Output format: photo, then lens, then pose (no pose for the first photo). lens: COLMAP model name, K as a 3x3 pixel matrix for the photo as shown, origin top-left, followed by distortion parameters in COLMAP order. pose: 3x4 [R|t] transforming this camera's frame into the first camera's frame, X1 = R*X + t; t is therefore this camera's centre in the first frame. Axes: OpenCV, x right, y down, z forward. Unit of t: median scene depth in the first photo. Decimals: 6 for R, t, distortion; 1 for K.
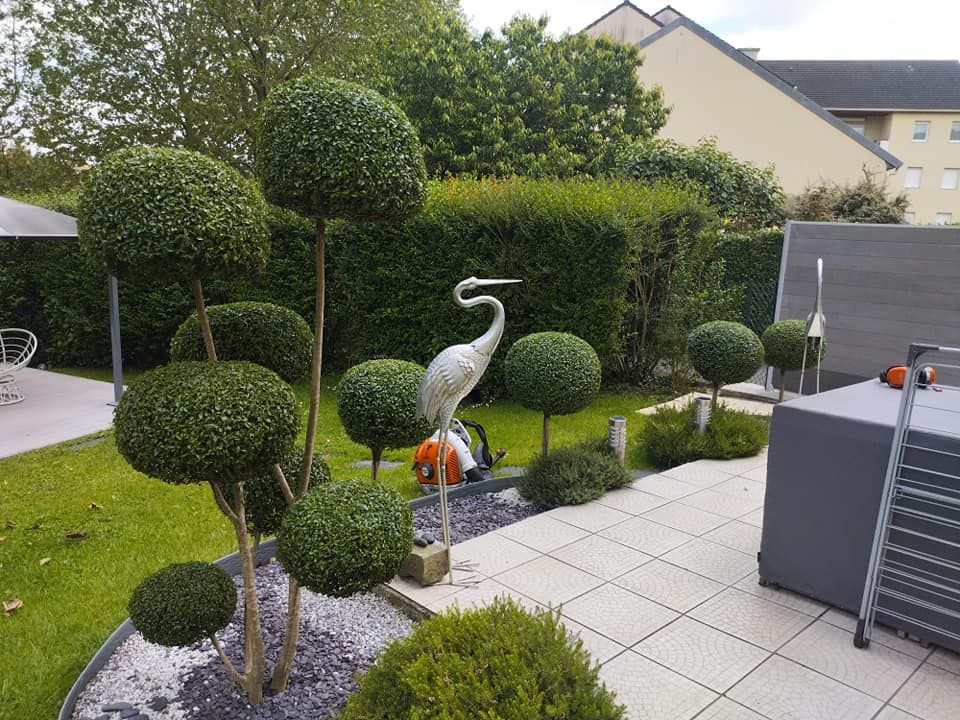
lens RADIAL K [[736.9, 0, 480.0], [0, 736.9, 360.0], [0, 0, 1]] dist [0.001016, 0.004383]
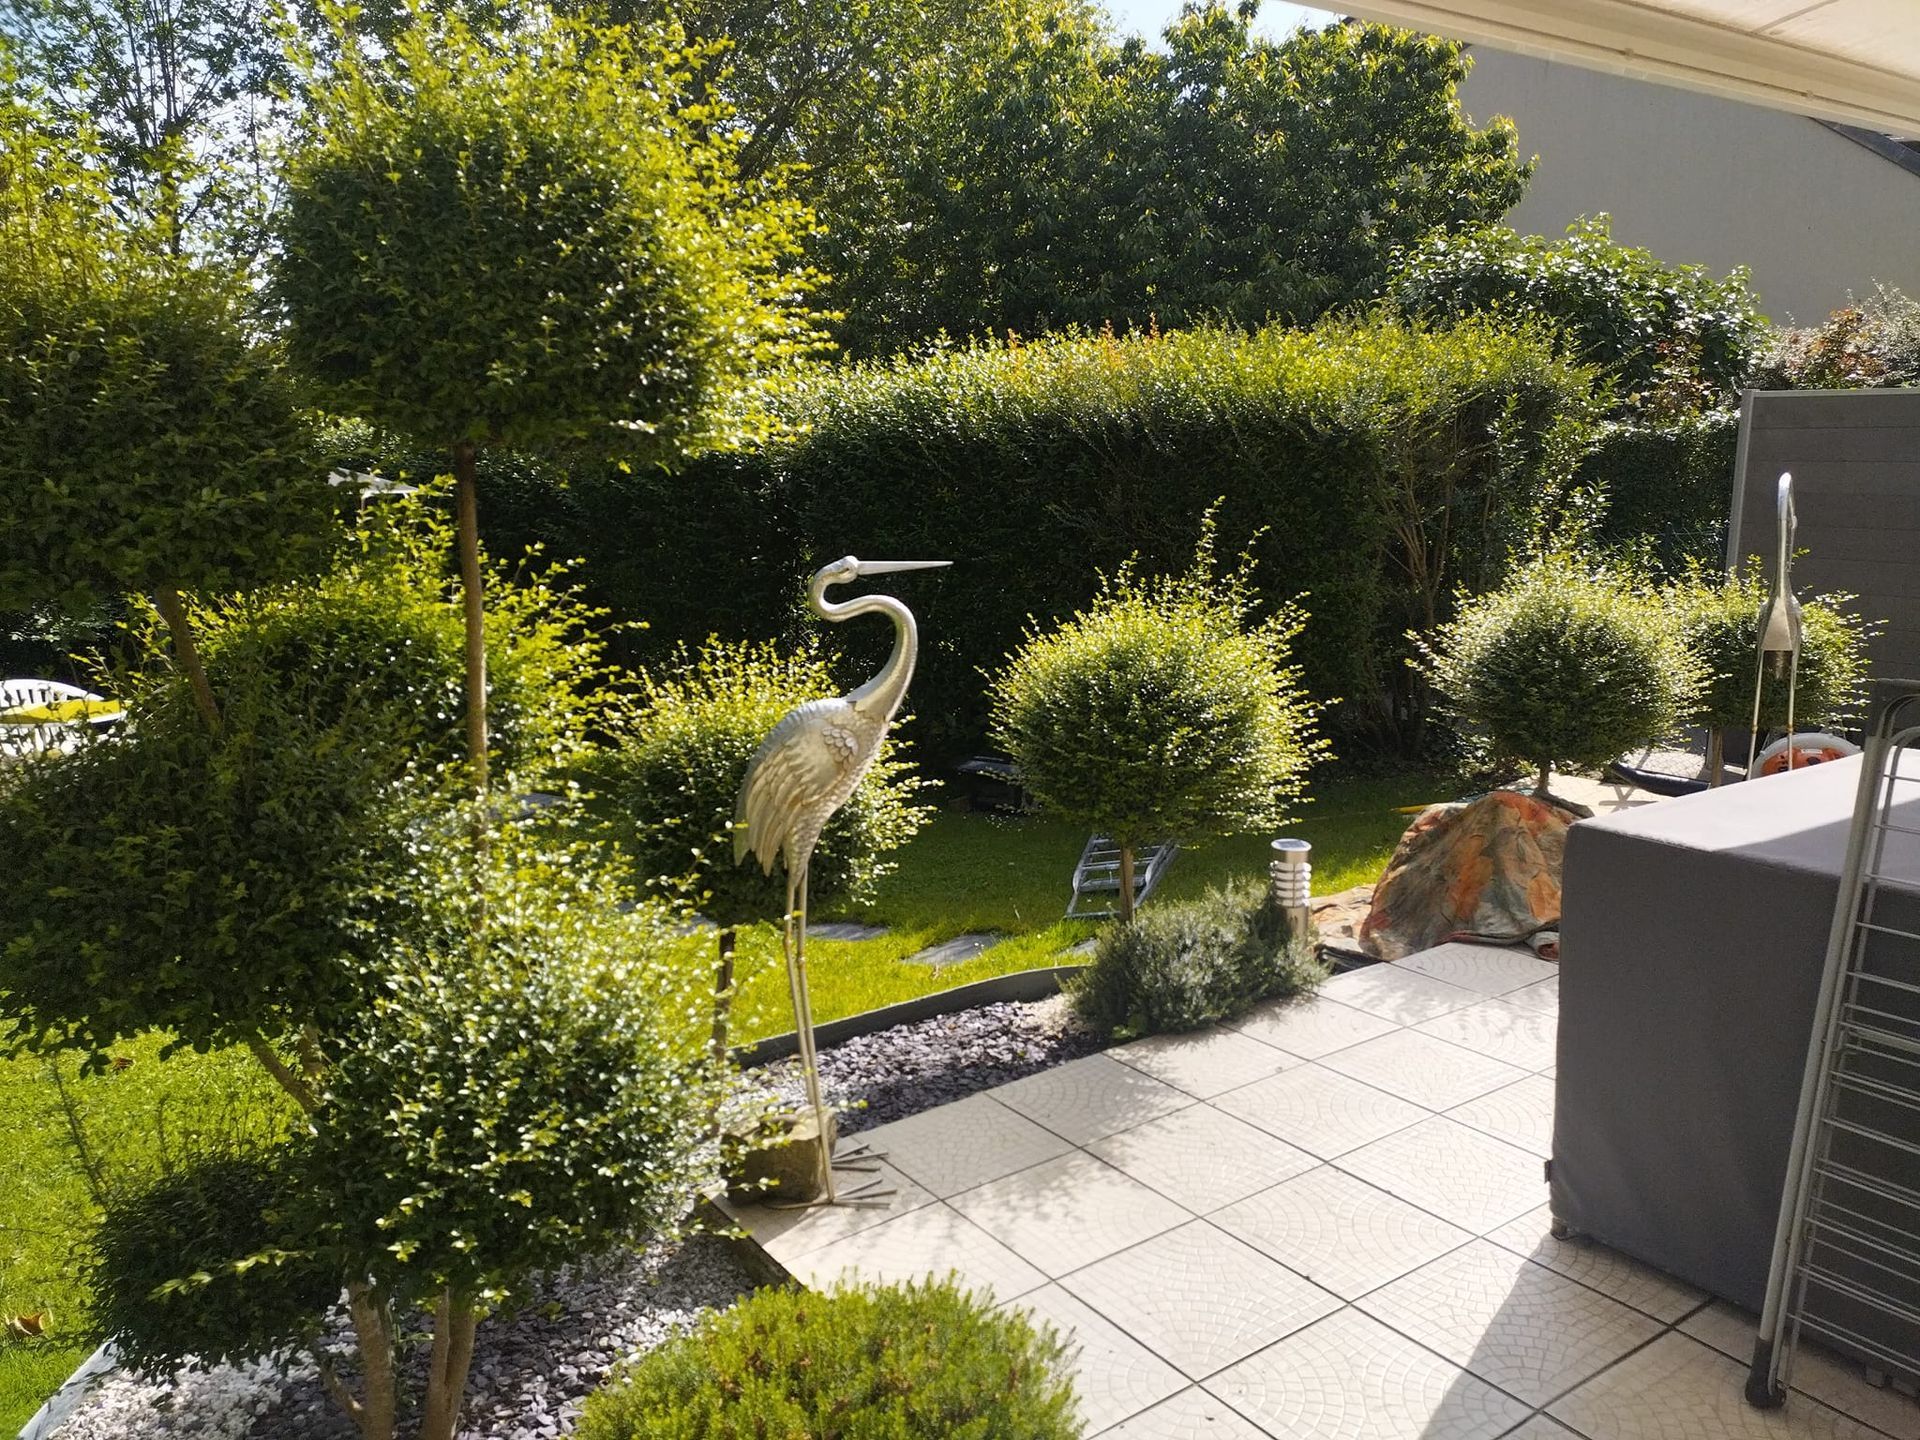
lens RADIAL K [[1448.7, 0, 960.0], [0, 1448.7, 720.0], [0, 0, 1]] dist [0.006330, 0.003225]
pose [[0.988100, -0.021889, -0.152248, 0.147982], [0.023568, 0.999680, 0.009232, -0.013180], [0.151997, -0.012710, 0.988299, 0.090008]]
